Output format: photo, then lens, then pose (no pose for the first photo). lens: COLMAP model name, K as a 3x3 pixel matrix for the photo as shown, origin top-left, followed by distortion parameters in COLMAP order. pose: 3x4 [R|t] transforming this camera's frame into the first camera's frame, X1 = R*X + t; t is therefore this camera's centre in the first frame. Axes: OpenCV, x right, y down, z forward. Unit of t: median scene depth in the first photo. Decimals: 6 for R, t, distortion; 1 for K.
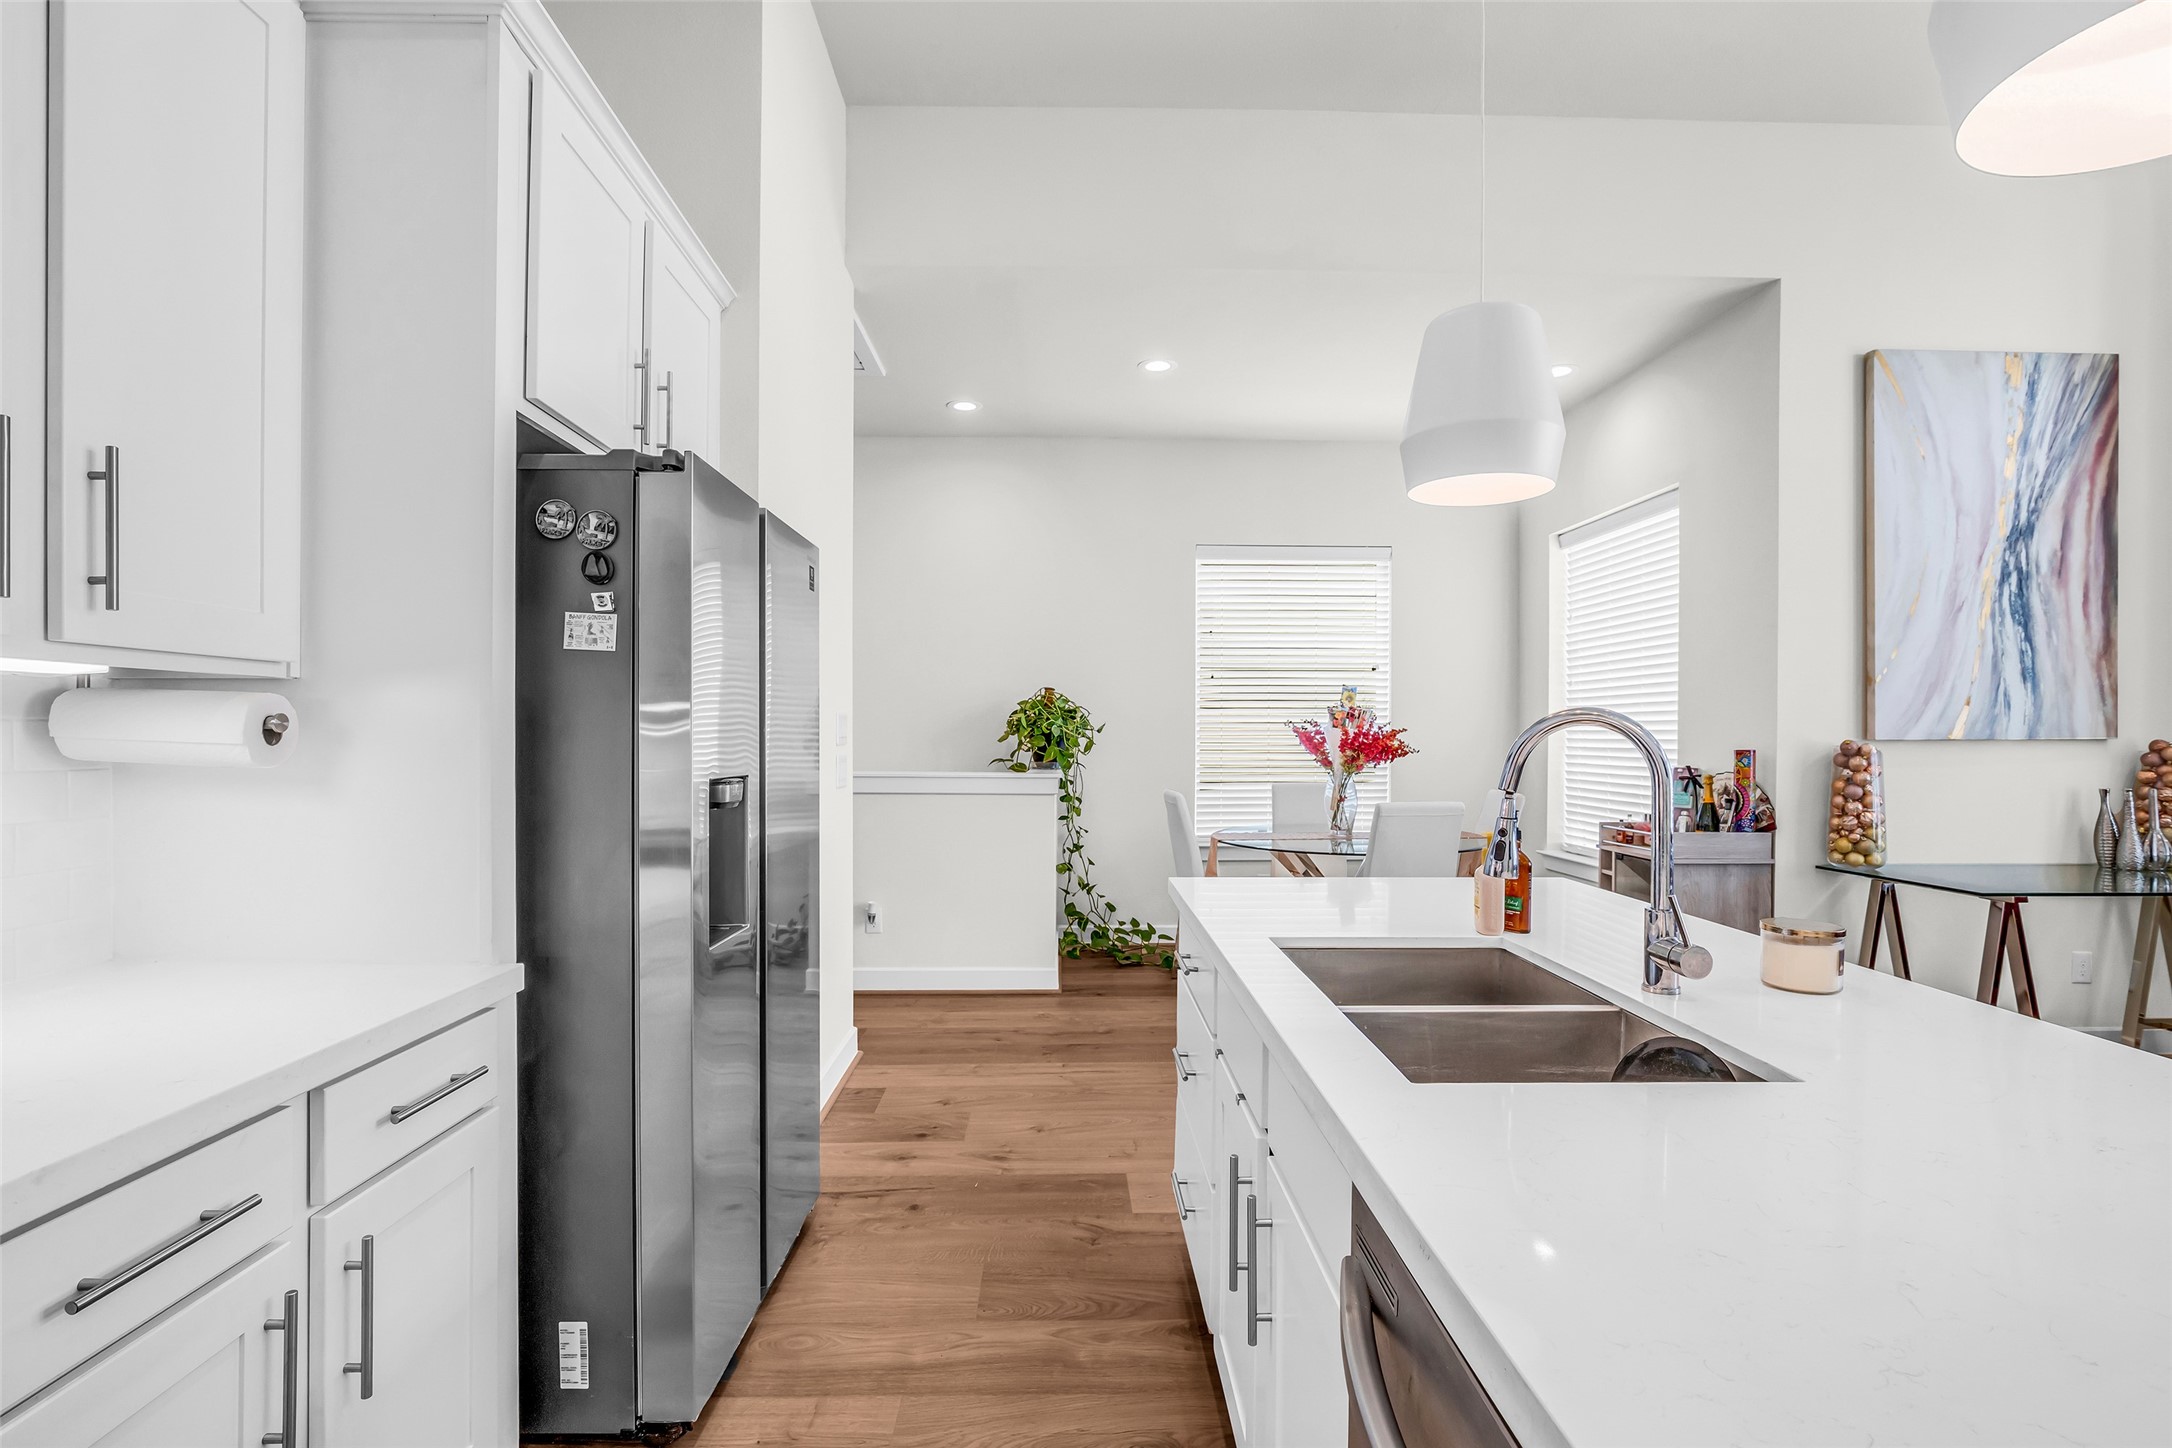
lens RADIAL K [[1002.6, 0, 1079.0], [0, 1002.6, 737.6], [0, 0, 1]] dist [-0.024987, 0.007510]
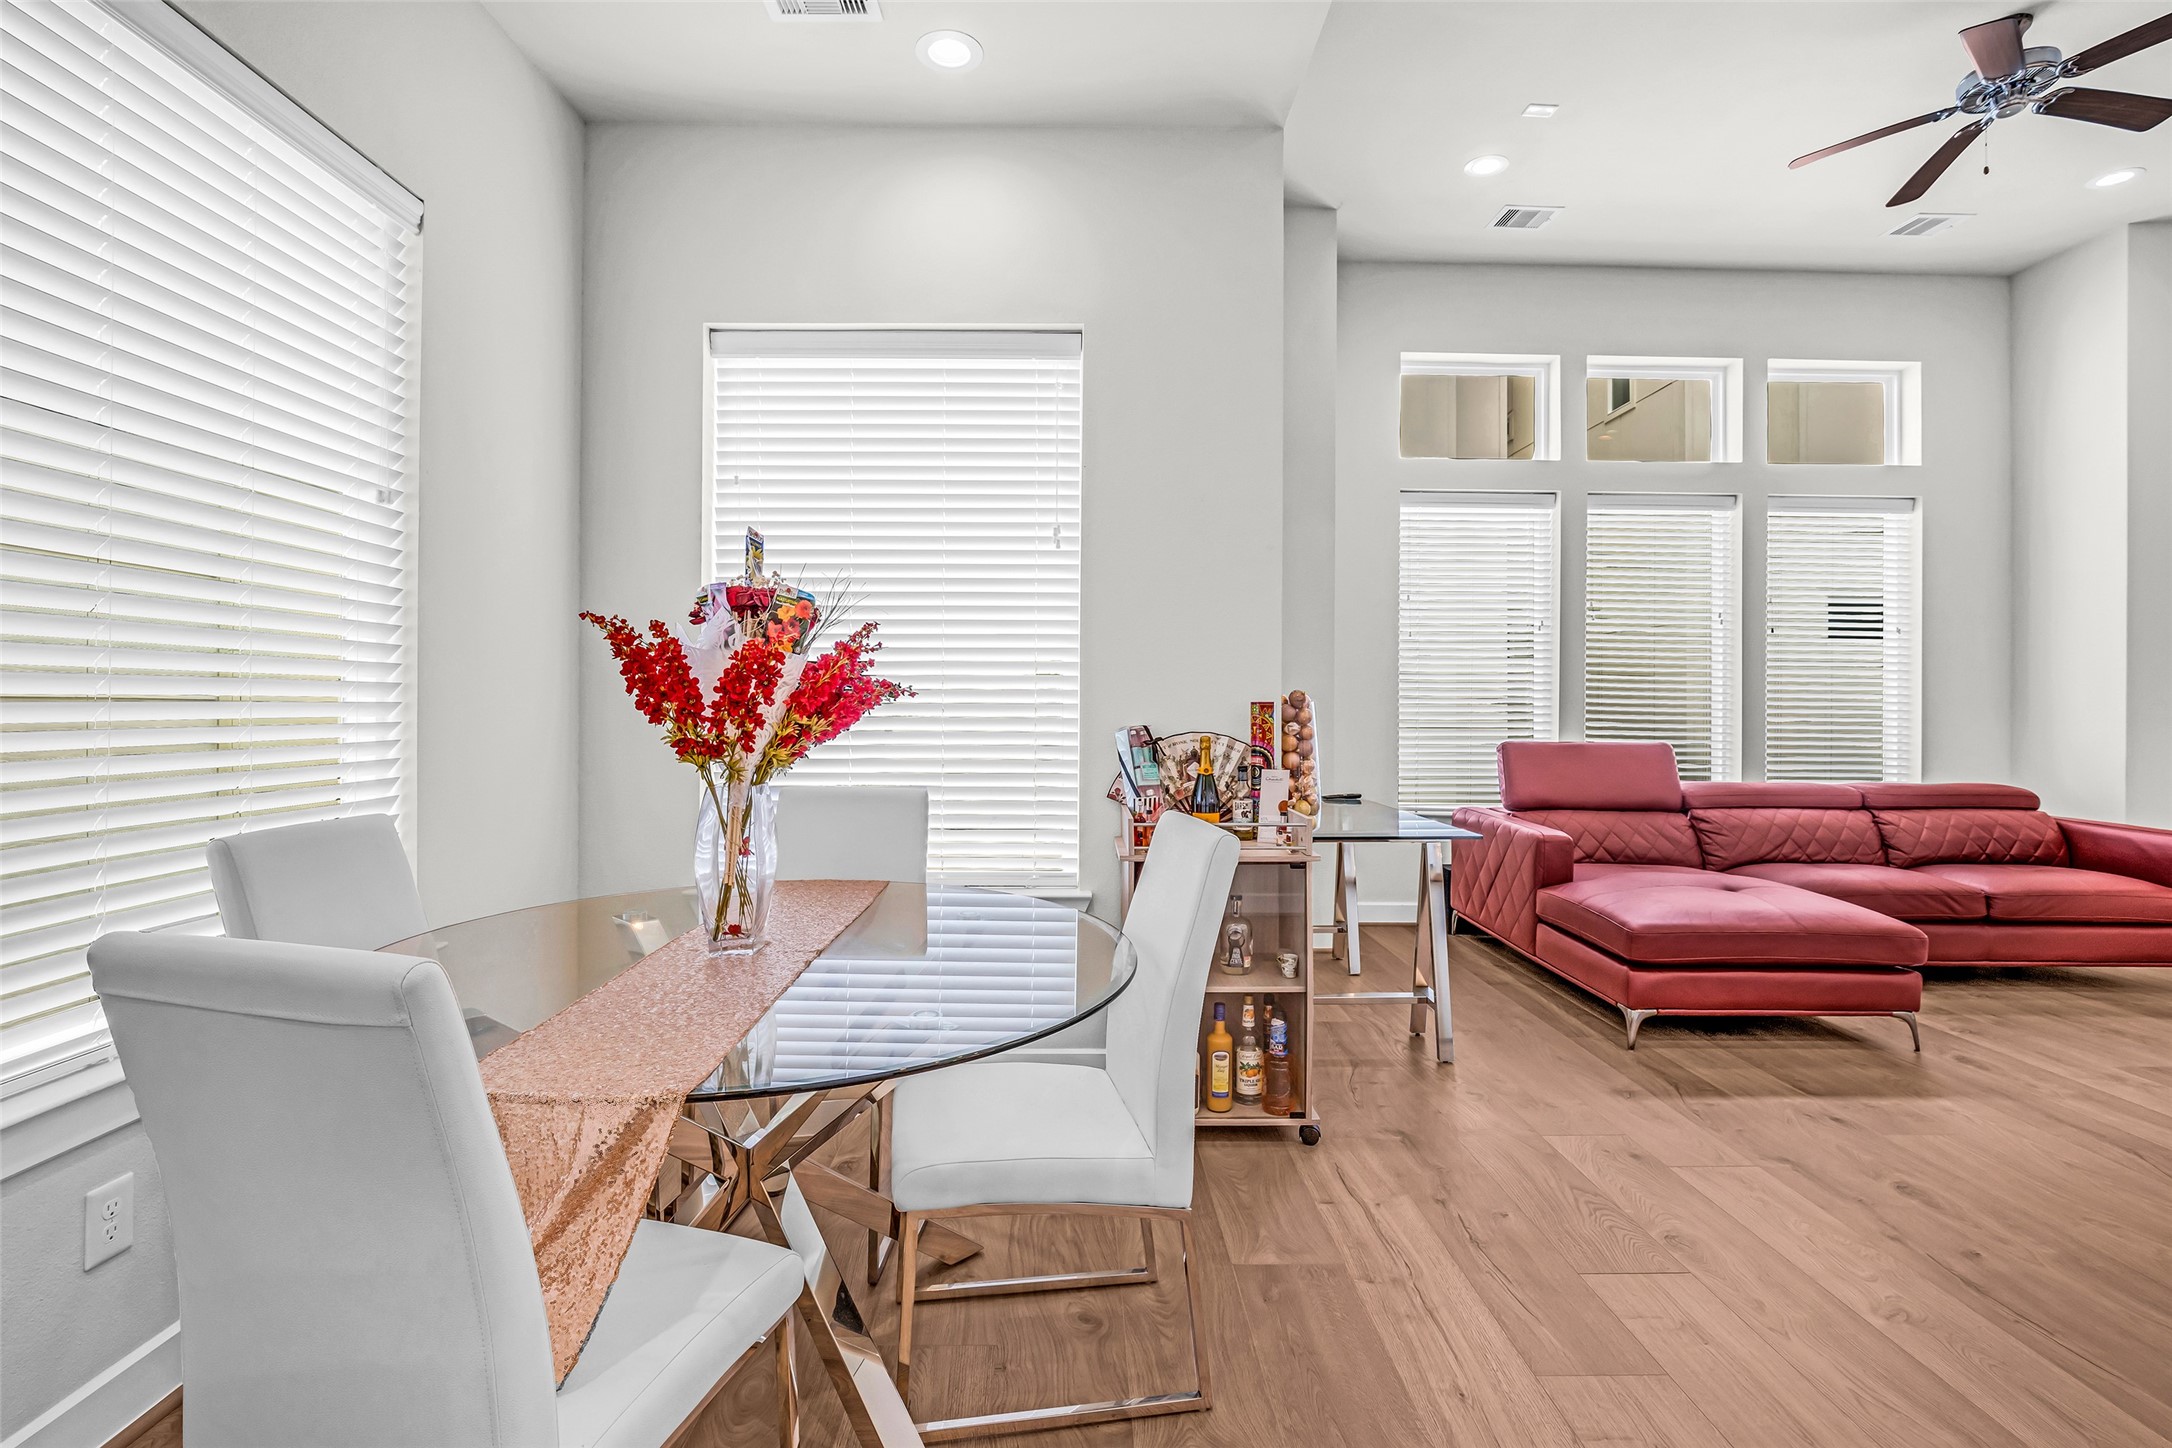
lens RADIAL K [[1002.6, 0, 1078.7], [0, 1002.6, 705.4], [0, 0, 1]] dist [-0.024987, 0.007510]
pose [[0.003266, -0.001048, 0.999994, -0.116096], [0.001082, 0.999999, 0.001045, 0.013481], [-0.999994, 0.001079, 0.003267, 1.109912]]
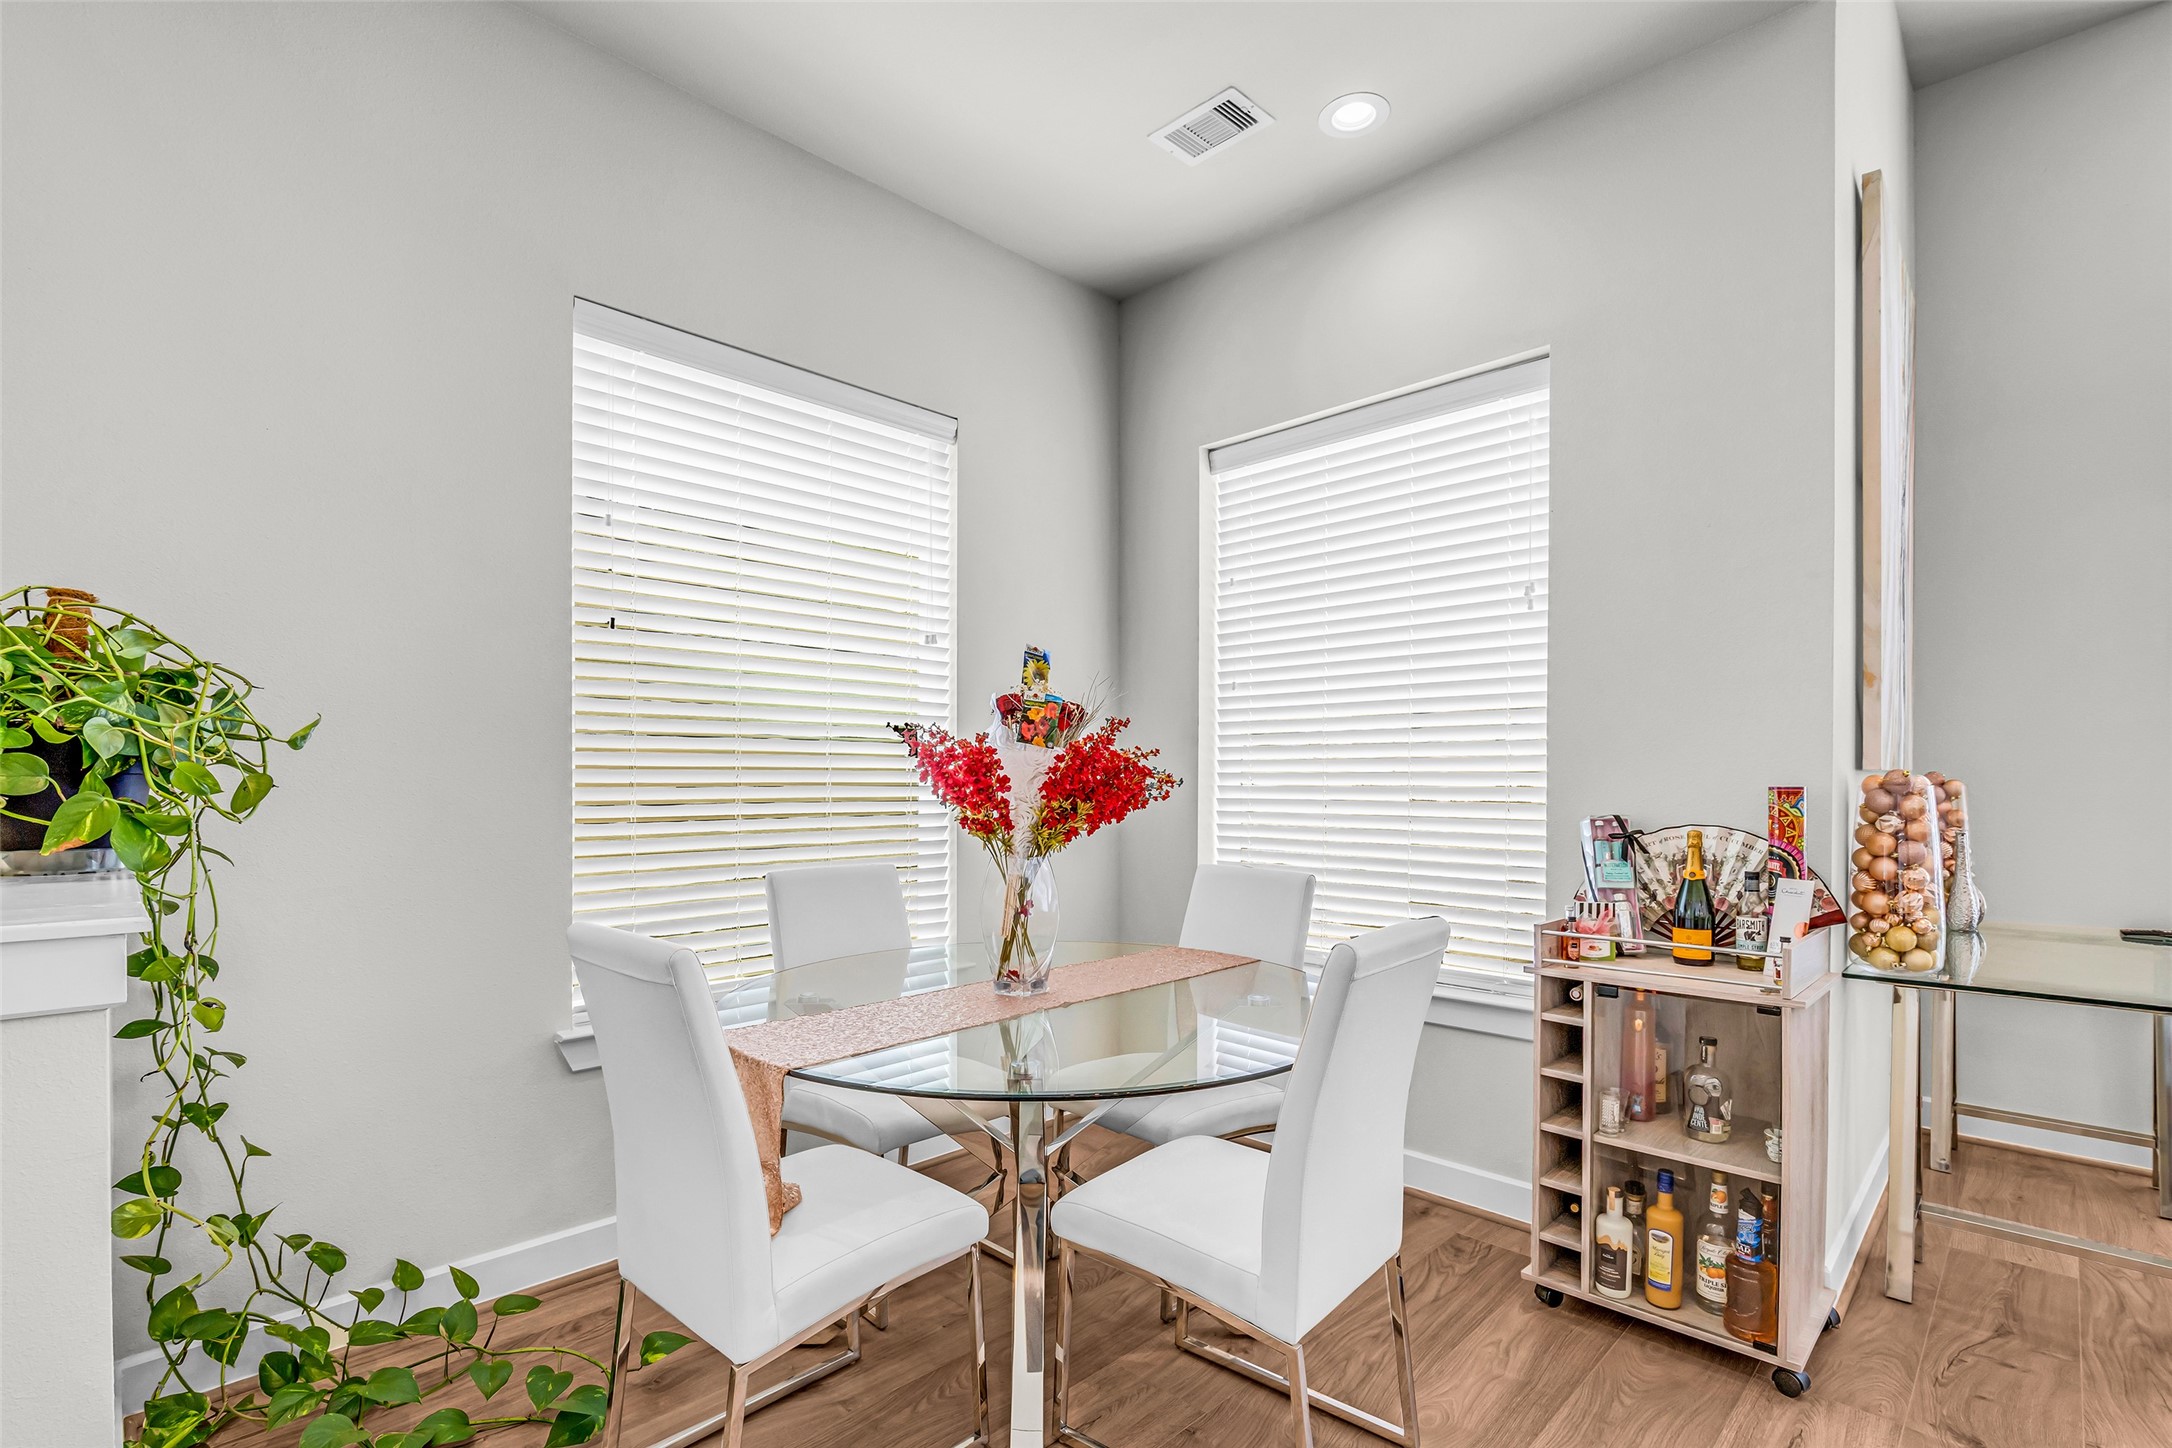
lens RADIAL K [[1002.6, 0, 1078.2], [0, 1002.6, 787.4], [0, 0, 1]] dist [-0.024987, 0.007510]
pose [[0.716415, -0.006290, 0.697646, -0.028037], [0.000921, 0.999967, 0.008069, 0.007145], [-0.697674, -0.005138, 0.716397, 0.849204]]
